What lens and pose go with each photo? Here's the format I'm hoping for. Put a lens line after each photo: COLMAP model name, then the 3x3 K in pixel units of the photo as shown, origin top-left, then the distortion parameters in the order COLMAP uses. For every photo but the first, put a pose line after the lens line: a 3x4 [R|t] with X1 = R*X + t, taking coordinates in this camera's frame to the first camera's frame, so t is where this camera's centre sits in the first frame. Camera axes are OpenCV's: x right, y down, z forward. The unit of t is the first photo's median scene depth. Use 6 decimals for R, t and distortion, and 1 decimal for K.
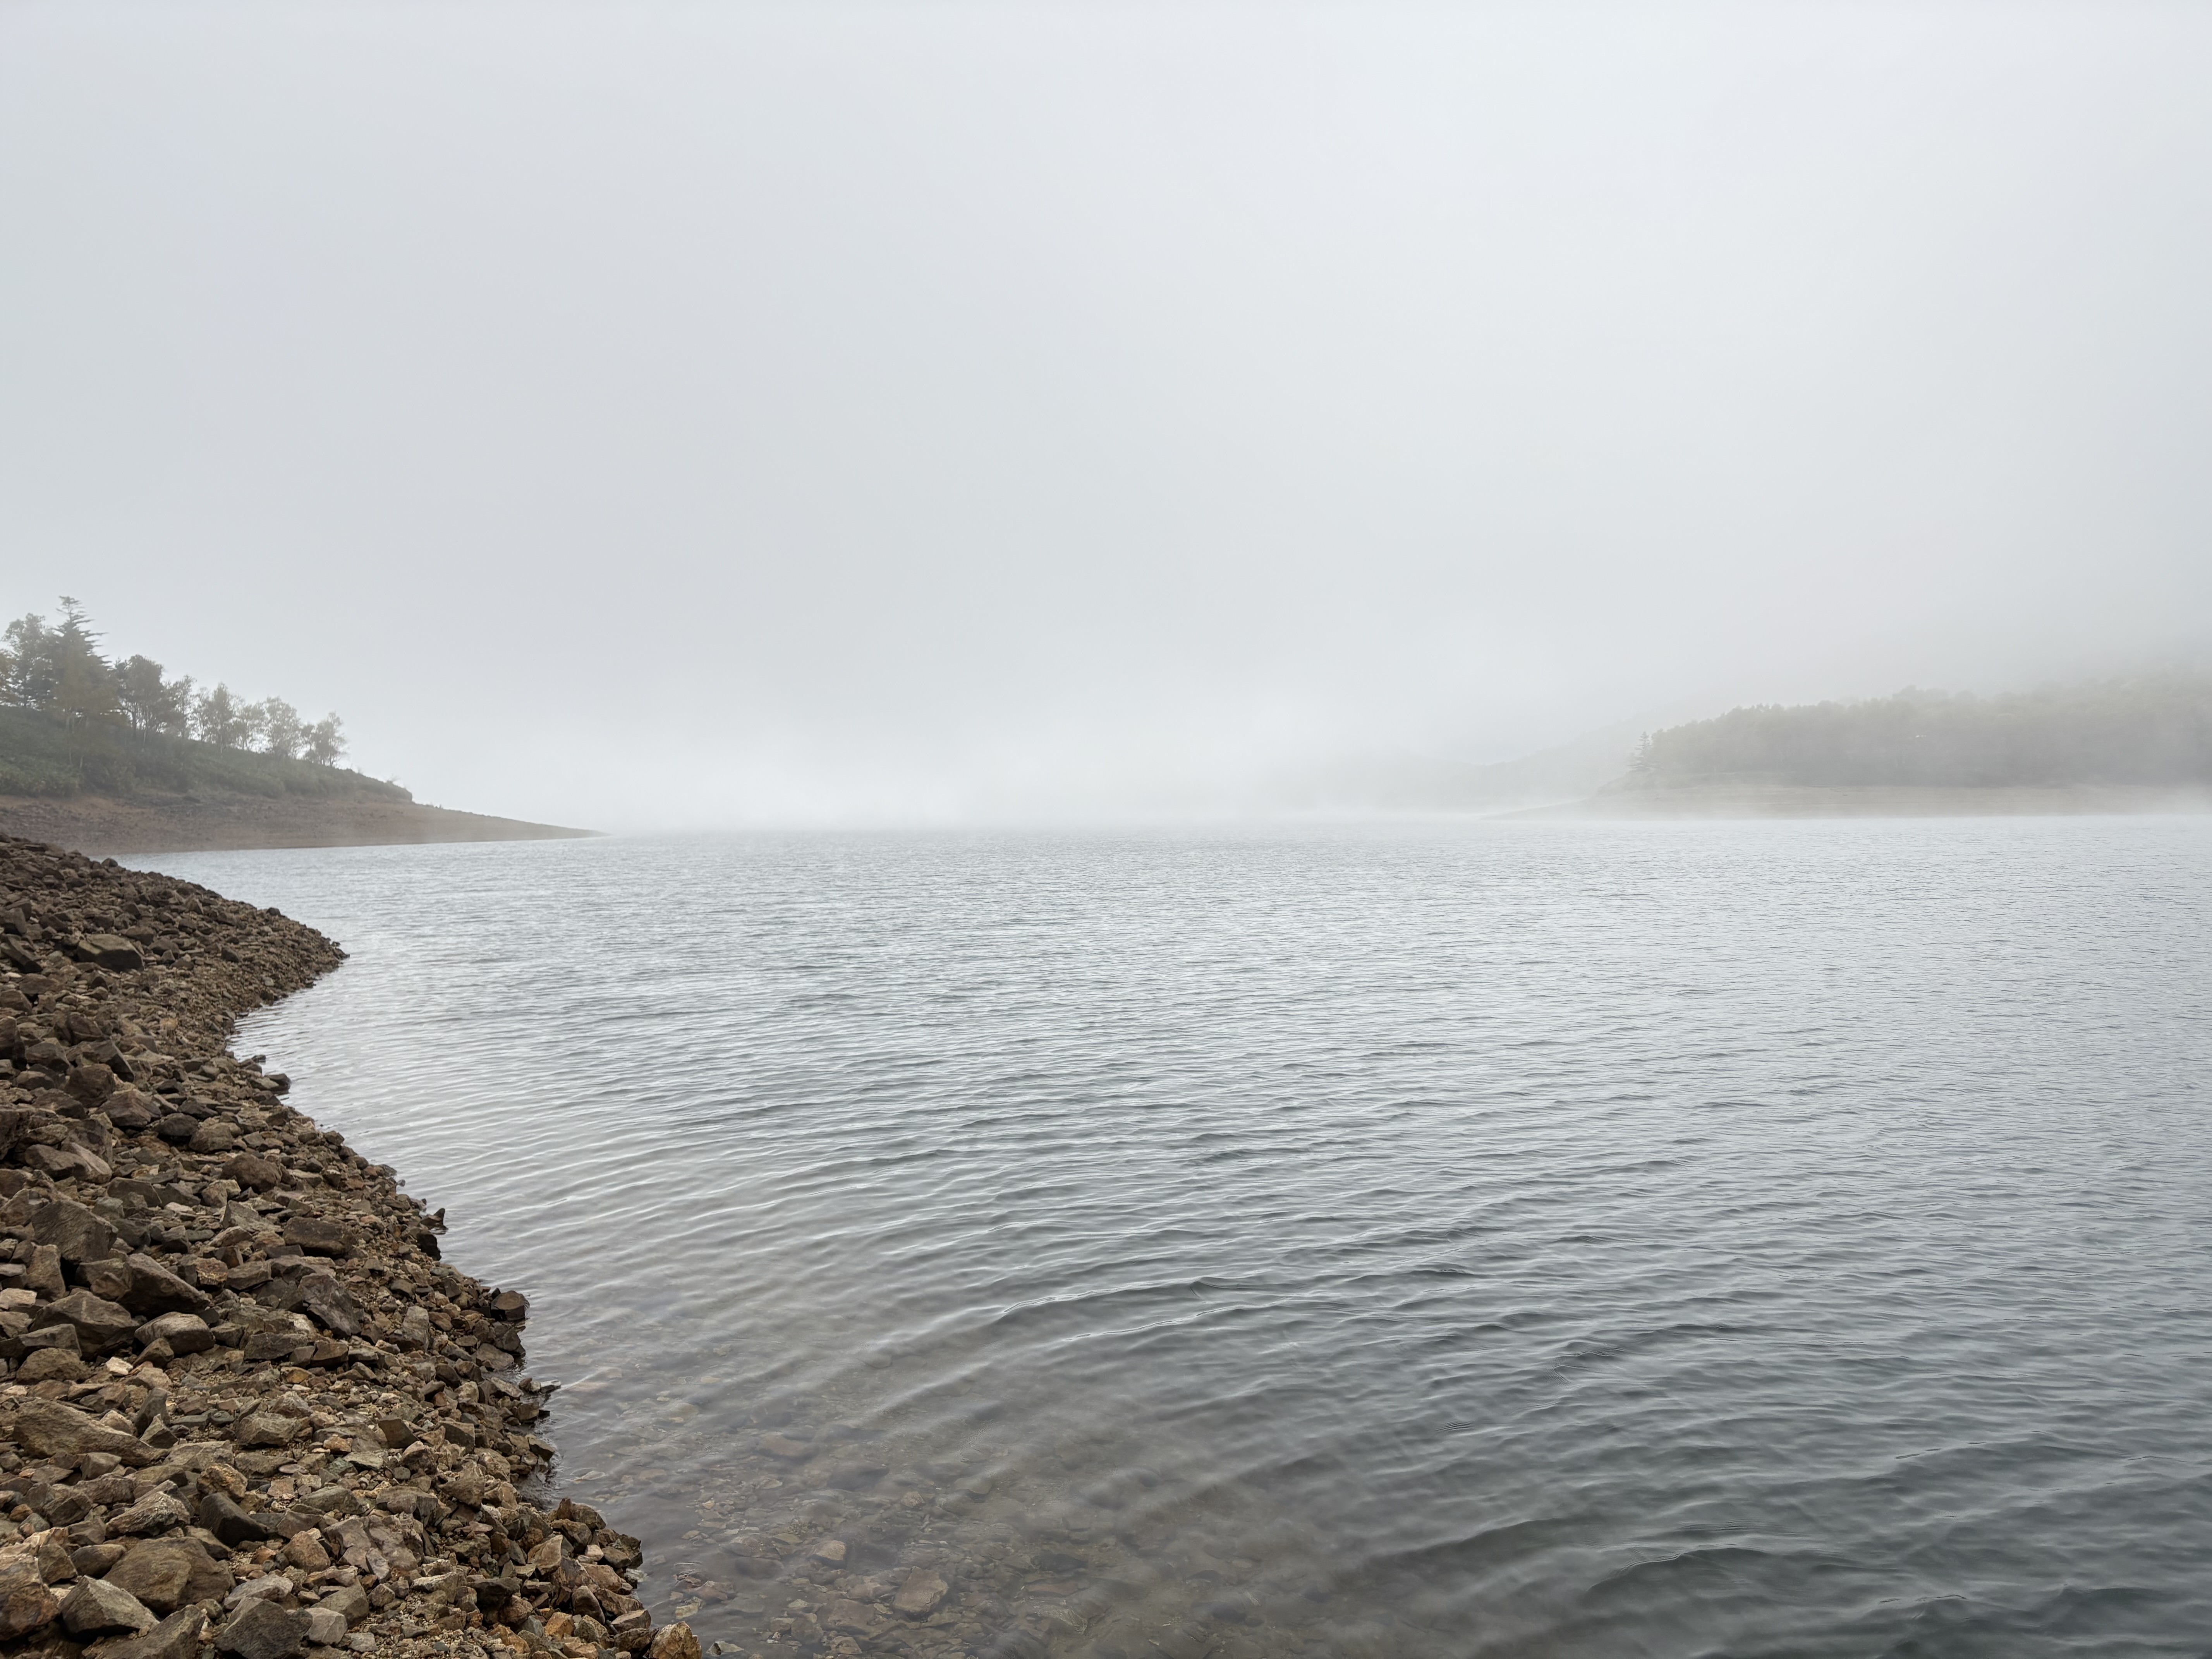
lens RADIAL K [[1647.0, 0, 1098.3], [0, 1647.0, 821.8], [0, 0, 1]] dist [0.024524, -0.030676]
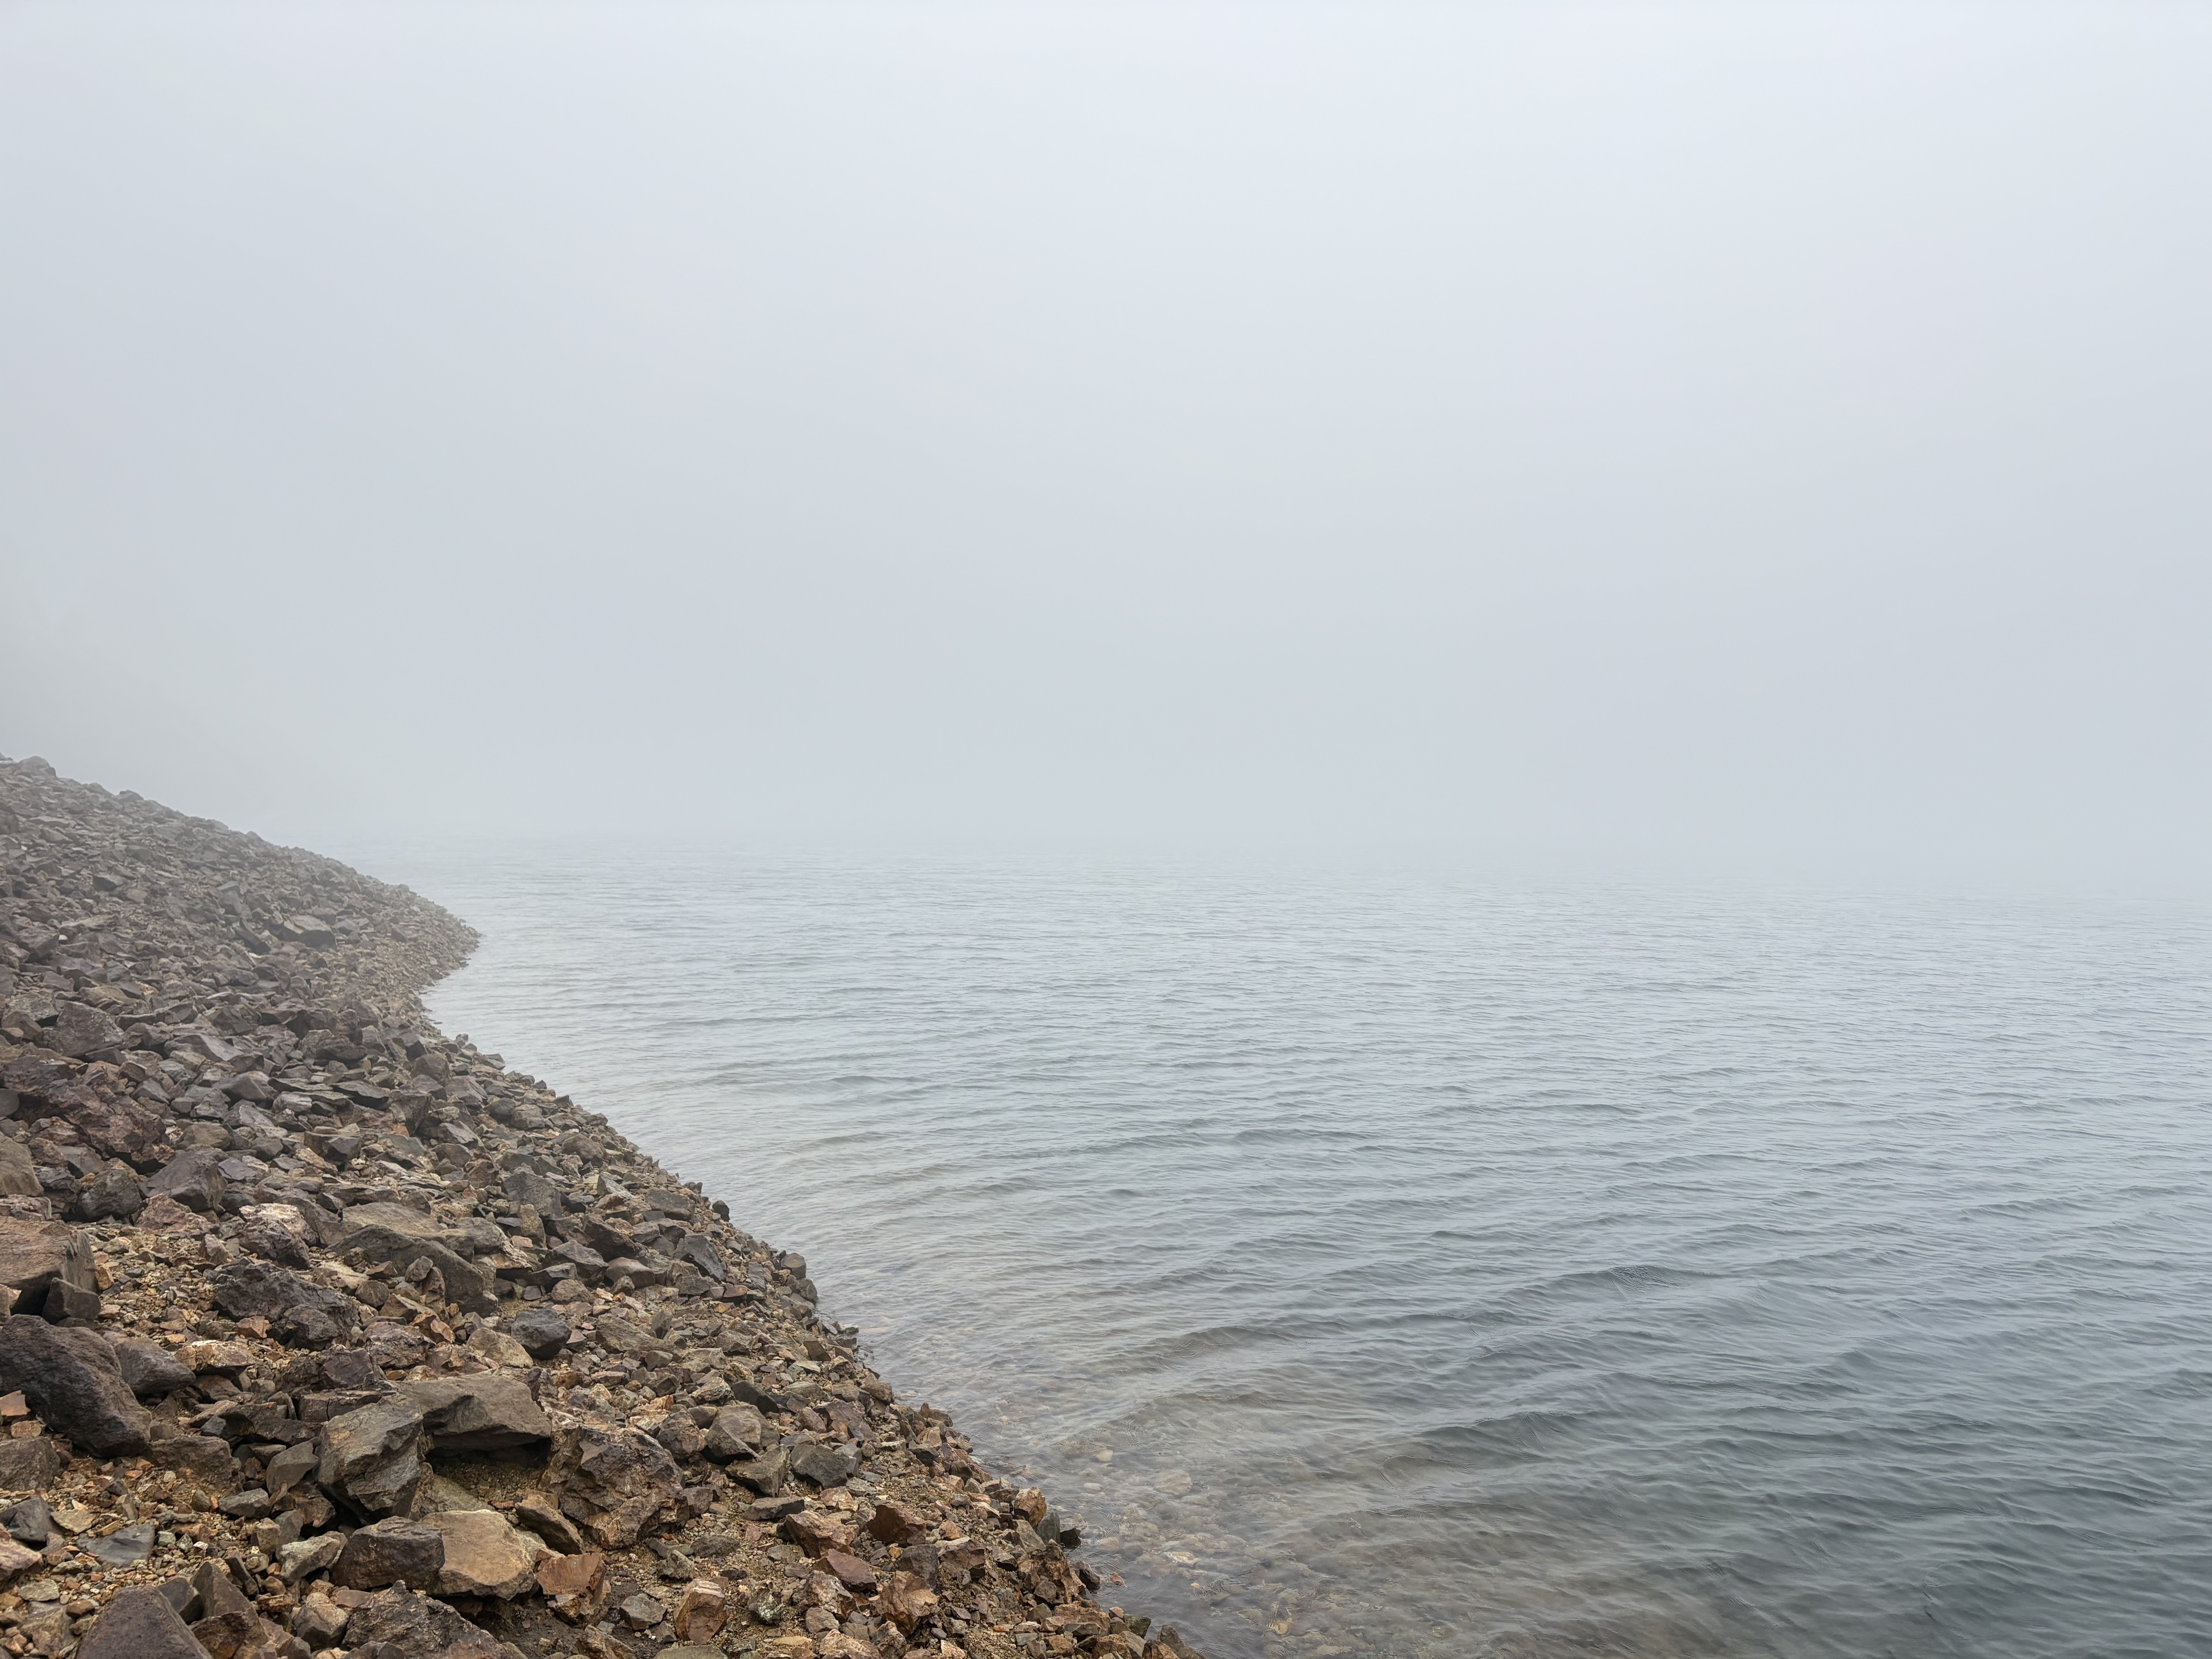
lens RADIAL K [[1647.0, 0, 1094.0], [0, 1647.0, 829.7], [0, 0, 1]] dist [0.024524, -0.030676]
pose [[0.998860, 0.037562, -0.029442, -0.135760], [-0.037177, 0.999217, 0.013512, -0.086859], [0.029926, -0.012402, 0.999475, -0.336357]]
